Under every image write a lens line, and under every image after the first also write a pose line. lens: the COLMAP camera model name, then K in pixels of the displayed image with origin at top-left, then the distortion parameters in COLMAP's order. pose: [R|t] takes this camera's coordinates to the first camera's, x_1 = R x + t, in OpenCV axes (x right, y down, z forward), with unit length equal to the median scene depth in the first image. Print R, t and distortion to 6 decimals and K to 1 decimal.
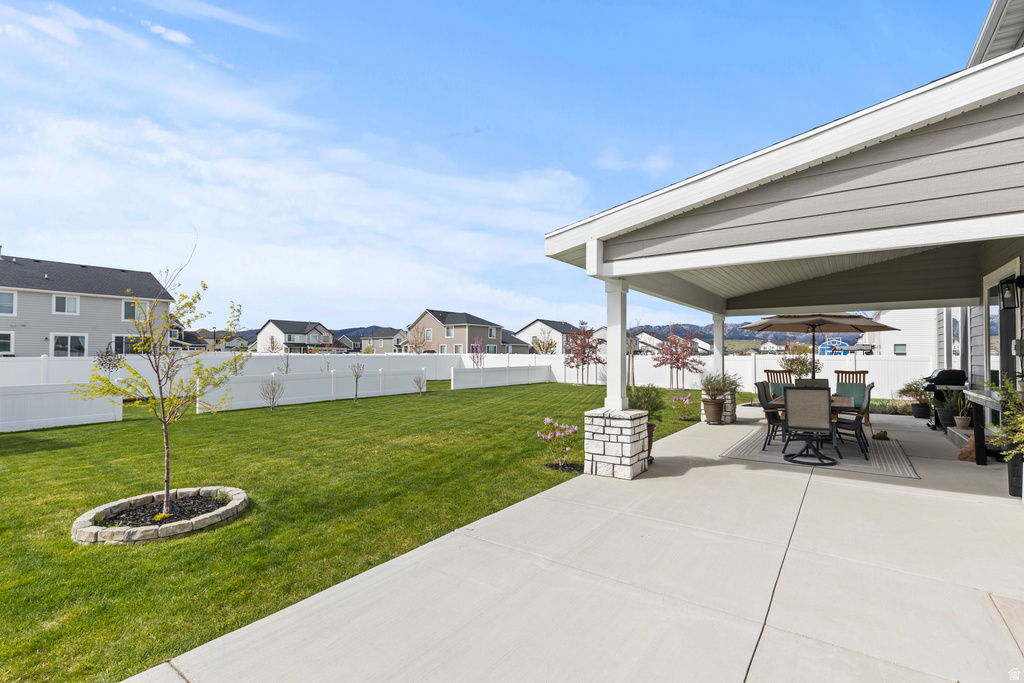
lens RADIAL K [[463.3, 0, 515.6], [0, 463.3, 350.7], [0, 0, 1]] dist [-0.000172, -0.000170]
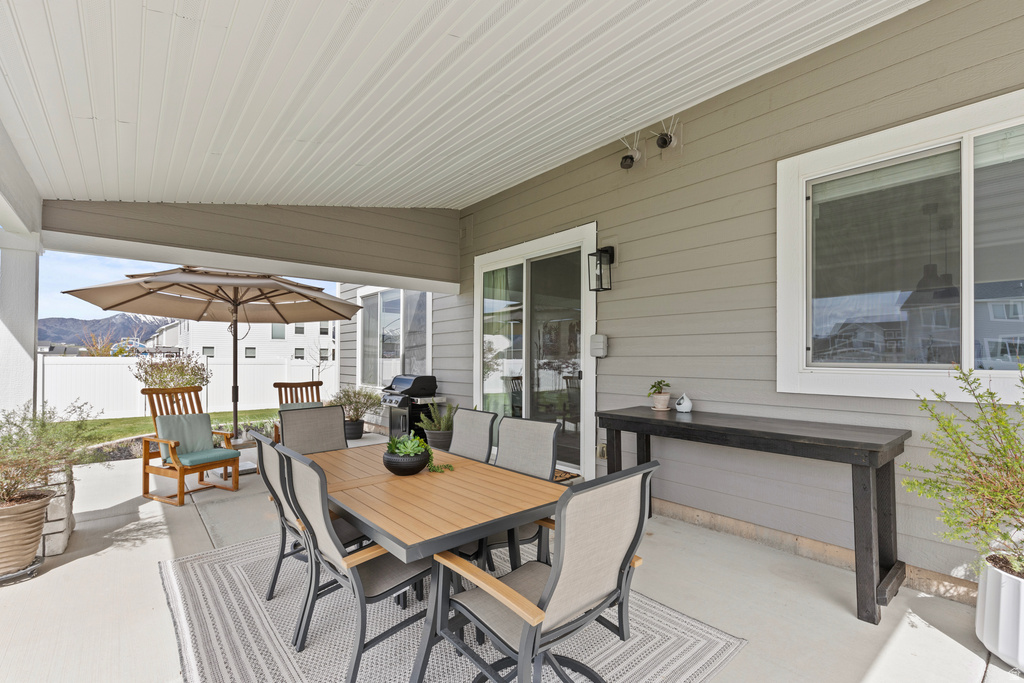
lens RADIAL K [[463.3, 0, 515.6], [0, 463.3, 350.7], [0, 0, 1]] dist [-0.000172, -0.000170]
pose [[0.241868, 0.015541, 0.970185, 0.208847], [-0.007955, 0.999870, -0.014034, 0.008574], [-0.970277, -0.004323, 0.241960, 0.588824]]
